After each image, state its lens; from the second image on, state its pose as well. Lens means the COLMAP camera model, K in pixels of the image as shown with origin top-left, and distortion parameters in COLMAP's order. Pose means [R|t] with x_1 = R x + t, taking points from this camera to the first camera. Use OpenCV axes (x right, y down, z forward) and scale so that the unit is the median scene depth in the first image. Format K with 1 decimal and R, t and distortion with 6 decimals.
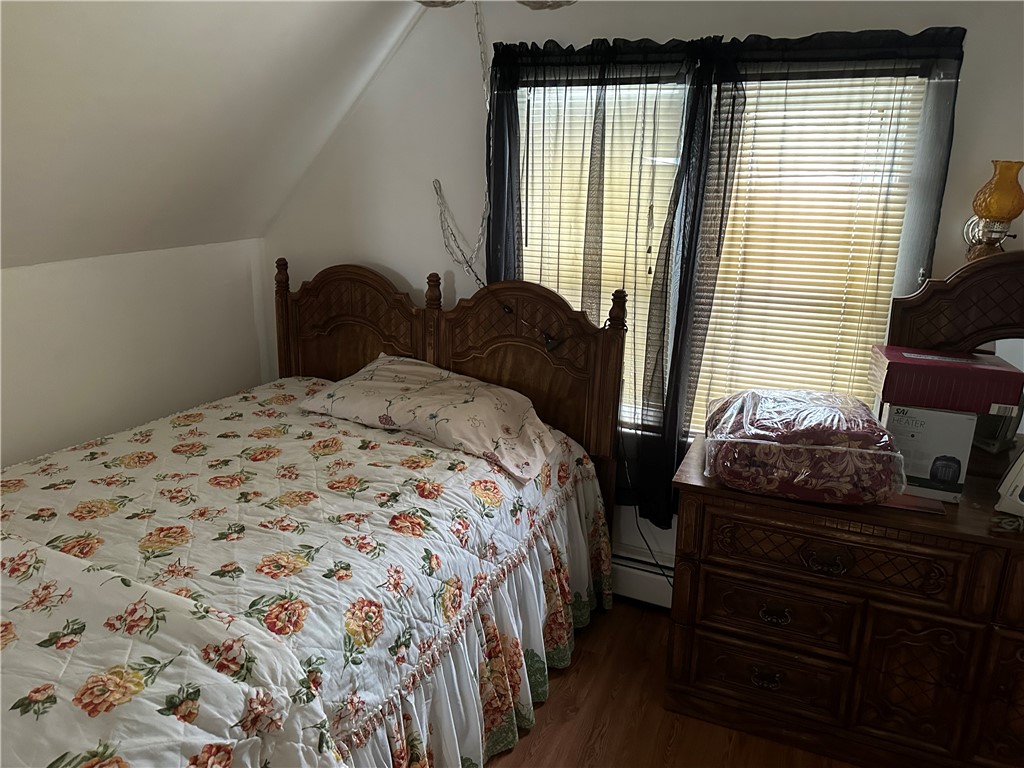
lens RADIAL K [[717.3, 0, 507.1], [0, 717.3, 377.6], [0, 0, 1]] dist [0.069679, -0.089480]
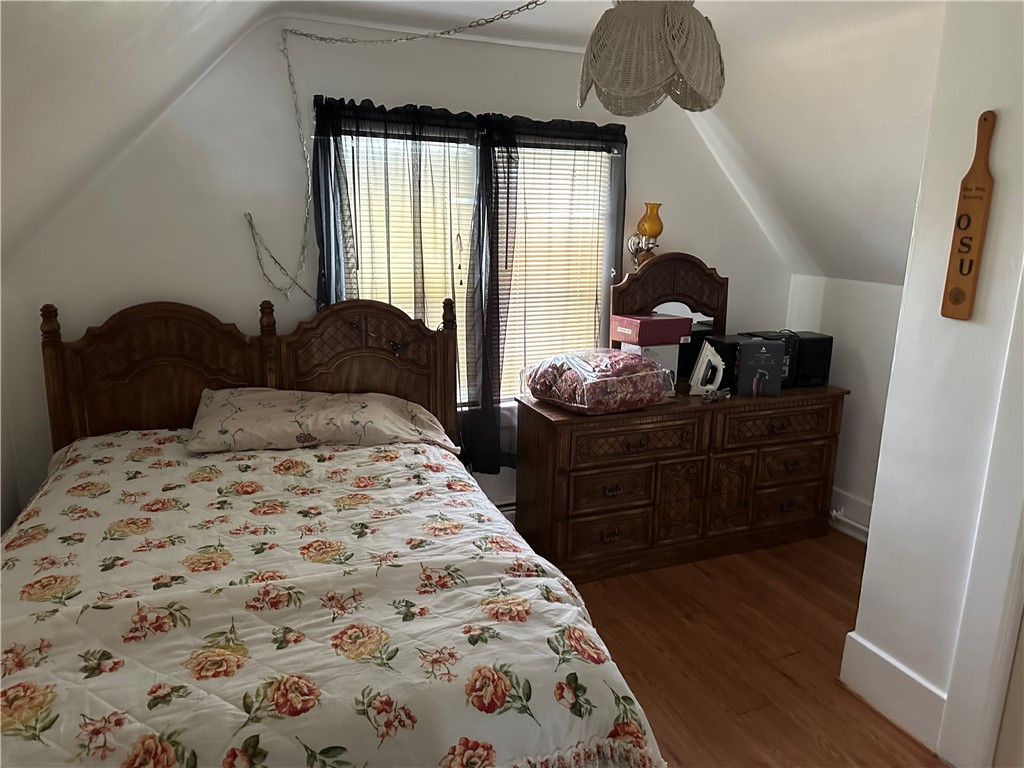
lens RADIAL K [[717.3, 0, 514.7], [0, 717.3, 381.8], [0, 0, 1]] dist [0.069679, -0.089480]
pose [[0.696002, -0.167214, 0.698298, -0.711988], [0.189637, 0.980783, 0.045845, -0.012423], [-0.692545, 0.100515, 0.714337, 0.013483]]
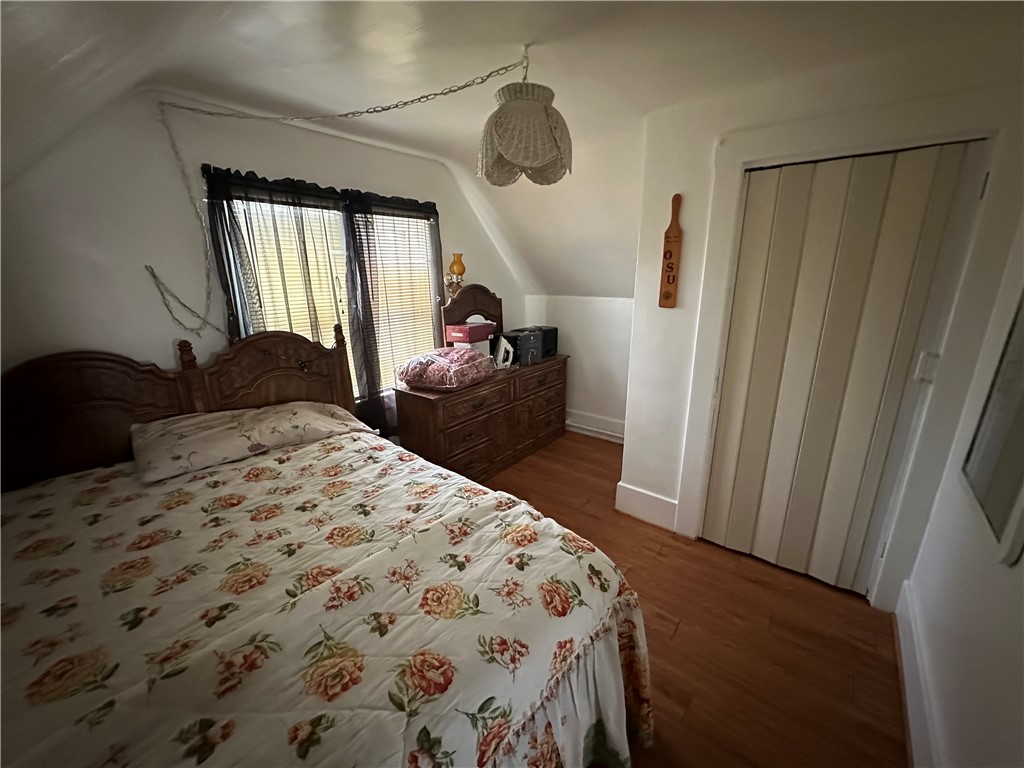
lens RADIAL K [[407.9, 0, 511.8], [0, 407.9, 384.4], [0, 0, 1]] dist [-0.005580, 0.002283]
pose [[0.273921, -0.279076, 0.920372, -0.715976], [0.280881, 0.938466, 0.200967, -0.067483], [-0.919822, 0.203466, 0.335452, 0.314002]]
